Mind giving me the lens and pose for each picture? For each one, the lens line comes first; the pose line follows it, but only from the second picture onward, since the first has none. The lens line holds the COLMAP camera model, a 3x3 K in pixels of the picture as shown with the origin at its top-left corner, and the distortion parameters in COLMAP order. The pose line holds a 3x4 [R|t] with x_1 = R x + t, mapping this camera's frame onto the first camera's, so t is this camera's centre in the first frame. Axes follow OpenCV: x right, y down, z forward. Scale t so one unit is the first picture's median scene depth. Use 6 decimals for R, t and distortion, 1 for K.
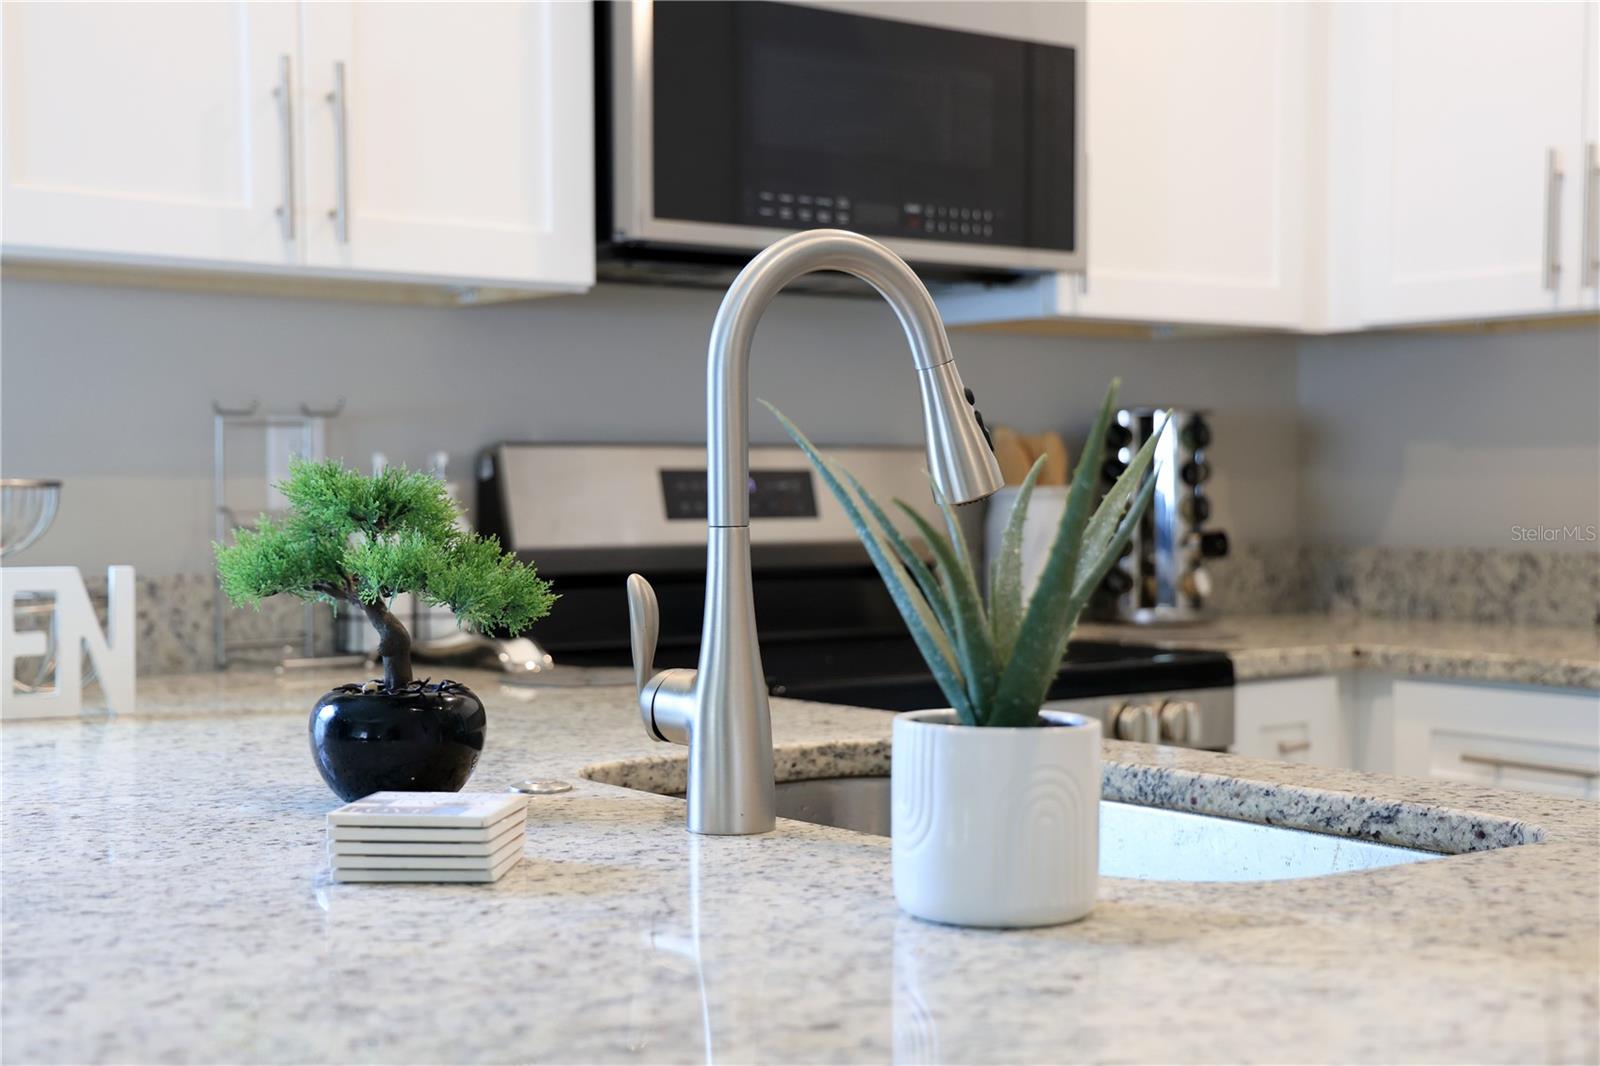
lens RADIAL K [[2297.1, 0, 796.0], [0, 2297.1, 529.6], [0, 0, 1]] dist [0.104540, 0.000000]
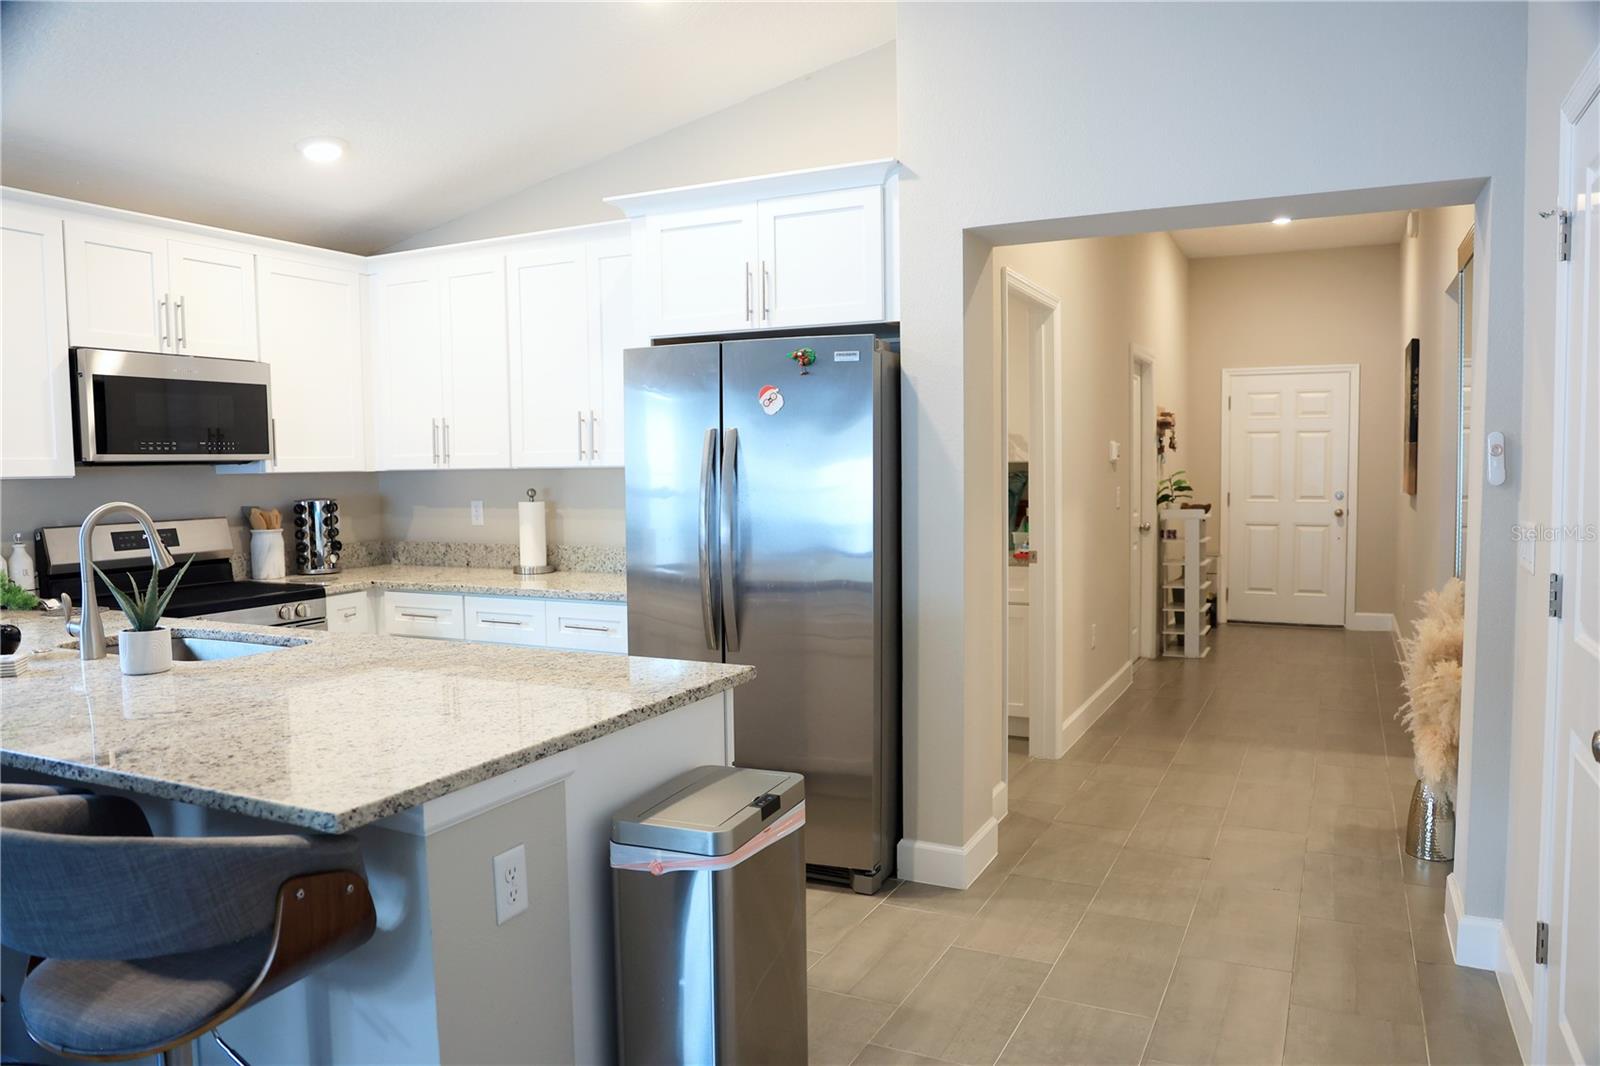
lens RADIAL K [[1099.0, 0, 810.2], [0, 1099.0, 536.6], [0, 0, 1]] dist [-0.070379, 0.038259]
pose [[0.897485, -0.042761, 0.438967, 0.143496], [0.023770, 0.998532, 0.048673, -0.070927], [-0.440404, -0.033249, 0.897184, -0.610210]]
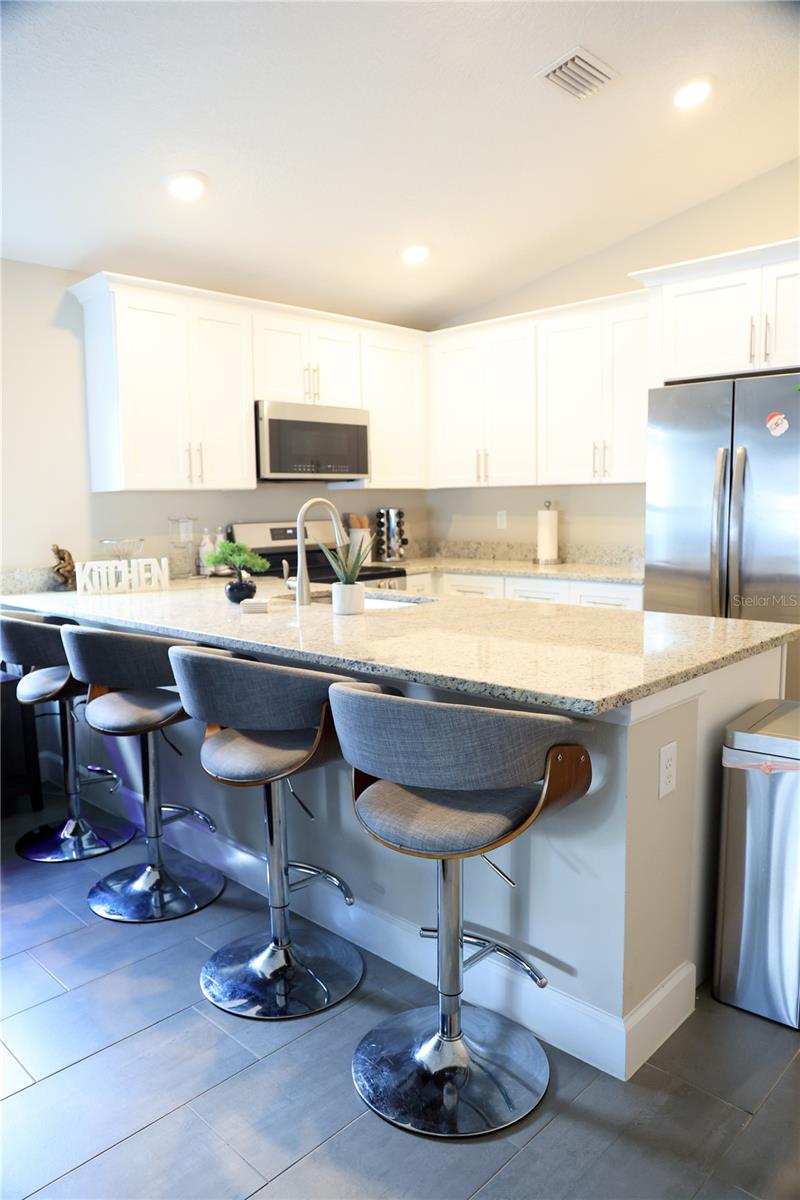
lens RADIAL K [[824.3, 0, 405.6], [0, 824.3, 599.9], [0, 0, 1]] dist [-0.070379, 0.038259]
pose [[0.989157, -0.033137, 0.143072, -0.036905], [0.019345, 0.995122, 0.096733, -0.039596], [-0.145580, -0.092916, 0.984974, -0.558754]]
